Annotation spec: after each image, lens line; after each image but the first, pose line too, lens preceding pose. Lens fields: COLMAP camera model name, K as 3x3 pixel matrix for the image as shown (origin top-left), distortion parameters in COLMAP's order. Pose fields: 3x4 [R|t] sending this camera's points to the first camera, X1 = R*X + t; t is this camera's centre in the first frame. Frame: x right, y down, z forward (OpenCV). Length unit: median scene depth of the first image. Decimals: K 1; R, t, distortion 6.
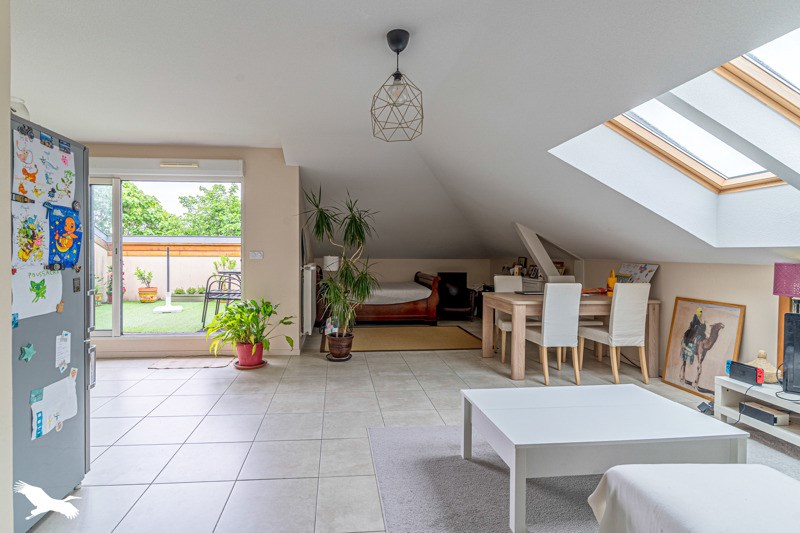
lens RADIAL K [[390.7, 0, 371.8], [0, 390.7, 261.1], [0, 0, 1]] dist [0.000291, 0.000600]
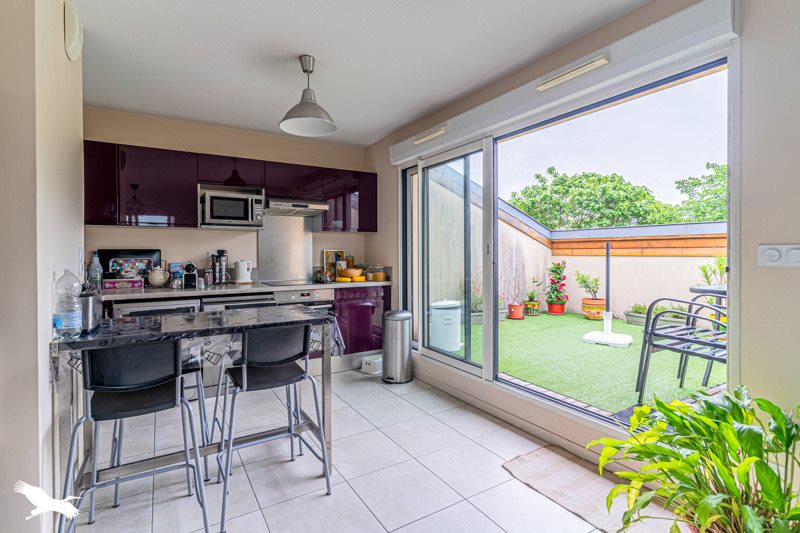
lens RADIAL K [[382.8, 0, 384.6], [0, 382.8, 255.0], [0, 0, 1]] dist [-0.000218, 0.000064]
pose [[0.420873, -0.001064, -0.907119, -0.168630], [-0.011029, 0.999919, -0.006290, -0.010938], [0.907052, 0.012652, 0.420828, 0.655578]]
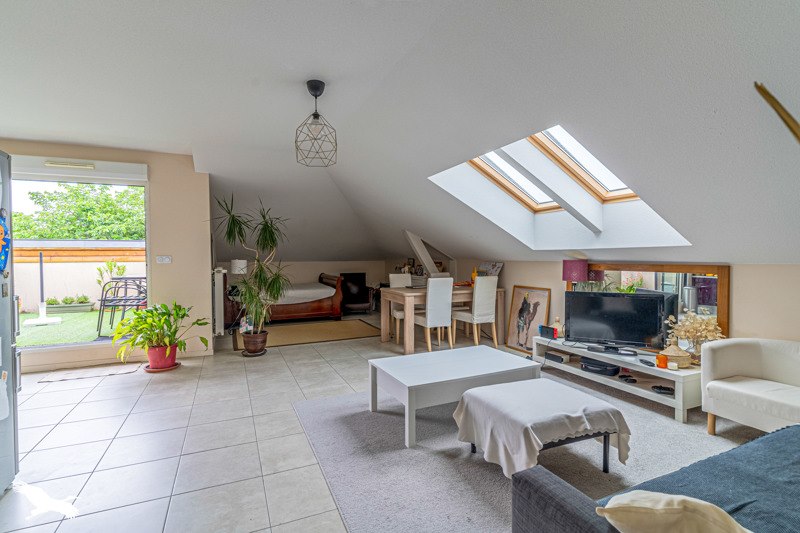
lens RADIAL K [[377.5, 0, 400.0], [0, 377.5, 266.5], [0, 0, 1]] dist [-0.003933, -0.000567]
pose [[0.943312, -0.019337, 0.331344, -0.052003], [0.016759, 0.999803, 0.010636, 0.002779], [-0.331484, -0.004480, 0.943450, -0.138586]]
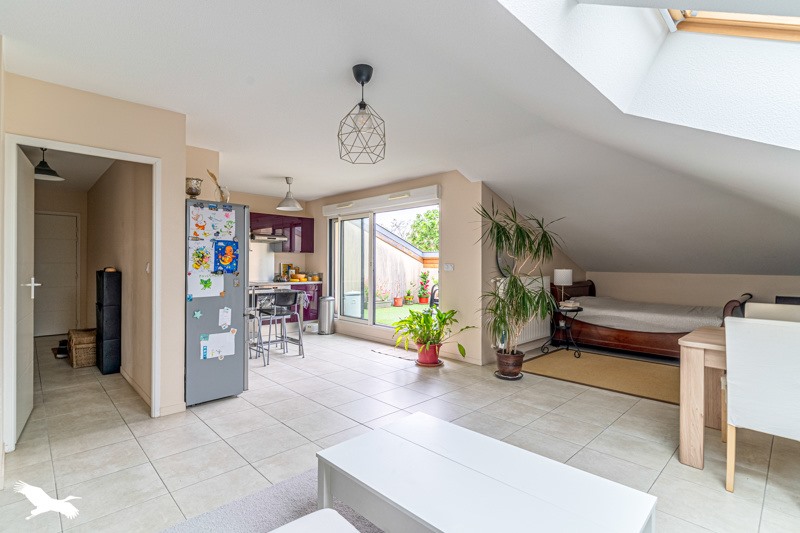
lens RADIAL K [[388.2, 0, 400.0], [0, 388.2, 266.5], [0, 0, 1]] dist [-0.000334, 0.000235]
pose [[0.632661, 0.003450, -0.774421, 0.561317], [-0.017652, 0.999795, -0.009967, -0.005229], [0.774227, 0.019976, 0.632592, 0.226367]]
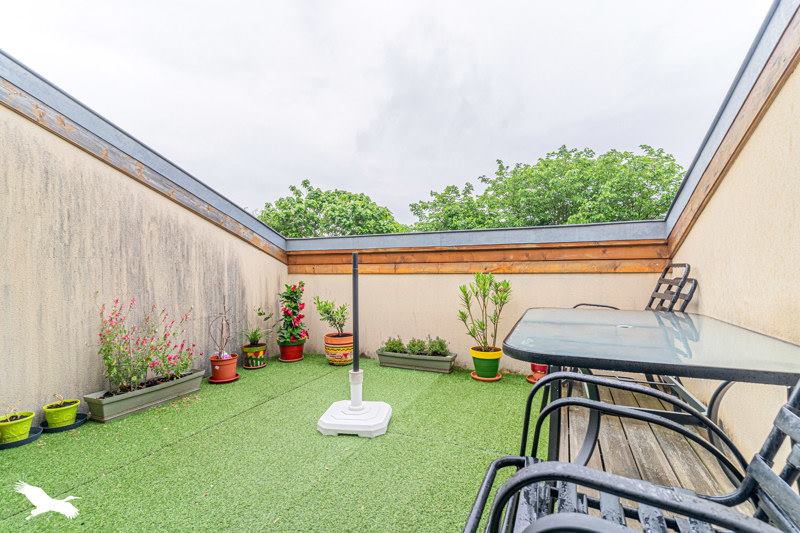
lens RADIAL K [[377.5, 0, 400.0], [0, 377.5, 266.5], [0, 0, 1]] dist [-0.003933, -0.000567]
pose [[0.878588, -0.015066, -0.477342, -0.505468], [0.006215, 0.999778, -0.020117, -0.024391], [0.477540, 0.014708, 0.878487, 1.146611]]
